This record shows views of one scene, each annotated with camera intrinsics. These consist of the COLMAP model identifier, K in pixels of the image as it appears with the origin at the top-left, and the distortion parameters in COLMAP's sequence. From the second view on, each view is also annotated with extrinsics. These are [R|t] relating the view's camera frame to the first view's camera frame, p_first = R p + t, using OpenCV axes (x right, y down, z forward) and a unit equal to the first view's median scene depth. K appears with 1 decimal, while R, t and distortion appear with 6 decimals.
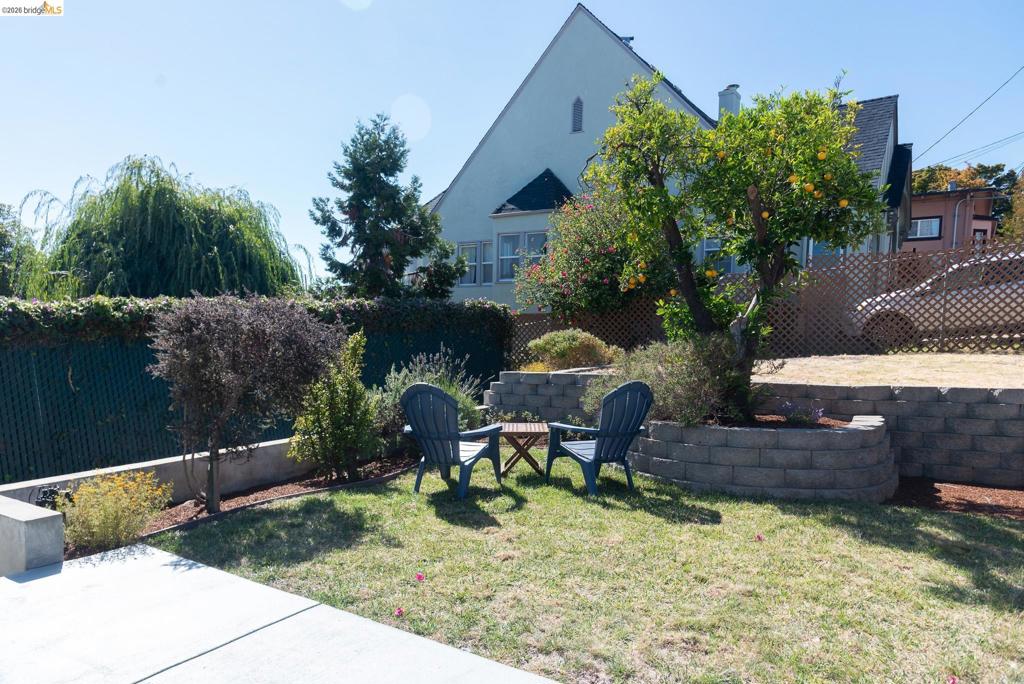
lens RADIAL K [[698.6, 0, 511.1], [0, 698.6, 394.0], [0, 0, 1]] dist [0.008476, -0.001728]
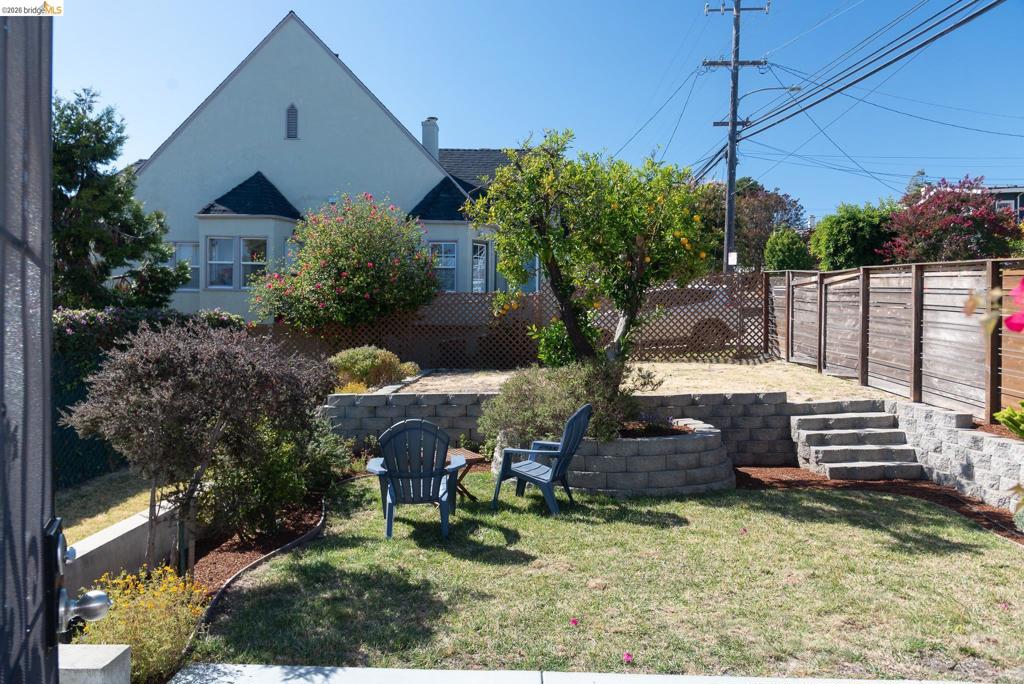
lens RADIAL K [[694.9, 0, 512.0], [0, 694.9, 342.0], [0, 0, 1]] dist [0.005674, -0.000501]
pose [[0.845134, -0.008547, 0.534487, -0.431033], [0.048869, 0.996921, -0.061329, -0.046796], [-0.532316, 0.077951, 0.842949, 0.106983]]
